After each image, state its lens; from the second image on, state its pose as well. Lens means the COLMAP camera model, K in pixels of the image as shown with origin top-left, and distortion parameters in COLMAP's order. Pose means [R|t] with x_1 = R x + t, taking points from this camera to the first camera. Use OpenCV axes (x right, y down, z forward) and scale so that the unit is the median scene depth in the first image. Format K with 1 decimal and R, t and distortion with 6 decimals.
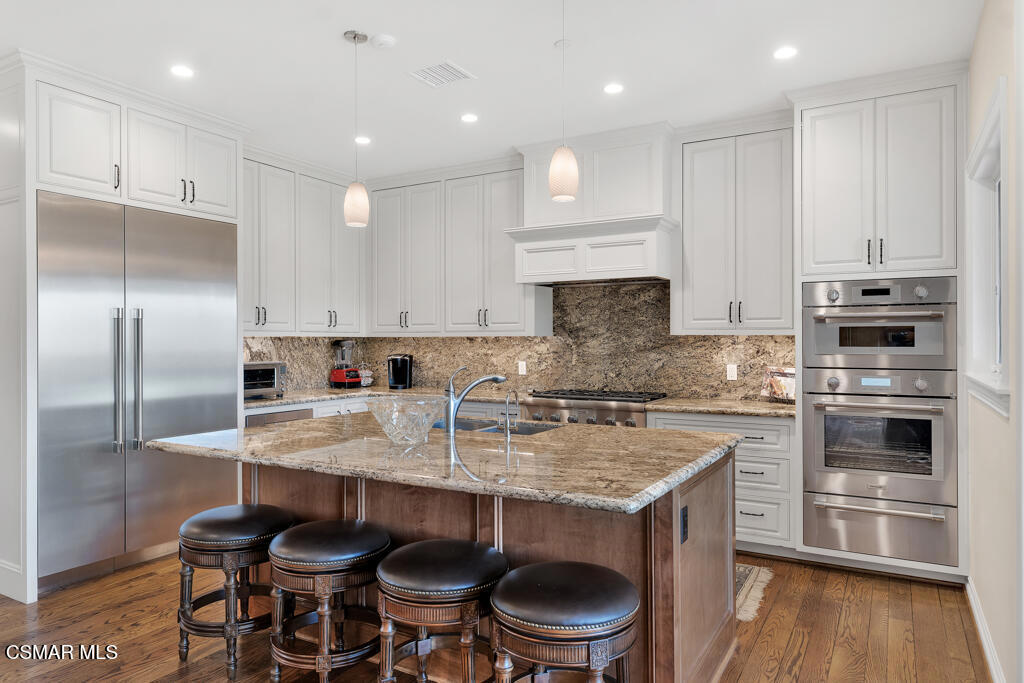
lens RADIAL K [[646.2, 0, 523.3], [0, 646.2, 341.6], [0, 0, 1]] dist [0.001436, 0.000885]
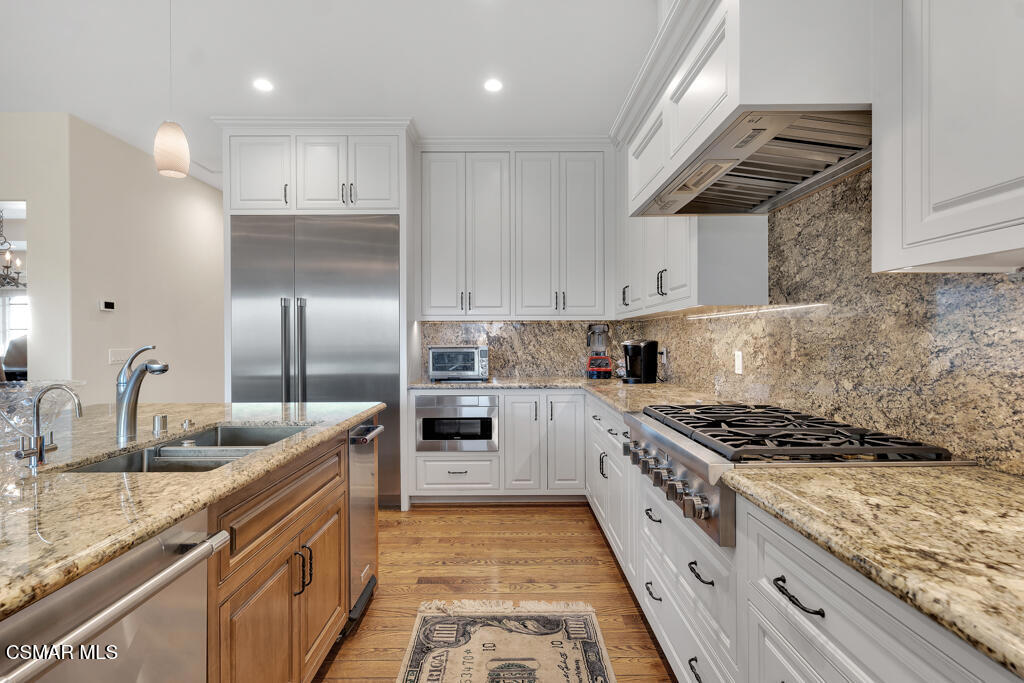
lens RADIAL K [[508.9, 0, 512.0], [0, 508.9, 341.5], [0, 0, 1]] dist [0.001309, -0.000598]
pose [[0.496049, 0.003743, -0.868287, 0.339560], [0.002017, 0.999983, 0.005463, 0.021395], [0.868292, -0.004462, 0.496033, 0.669840]]
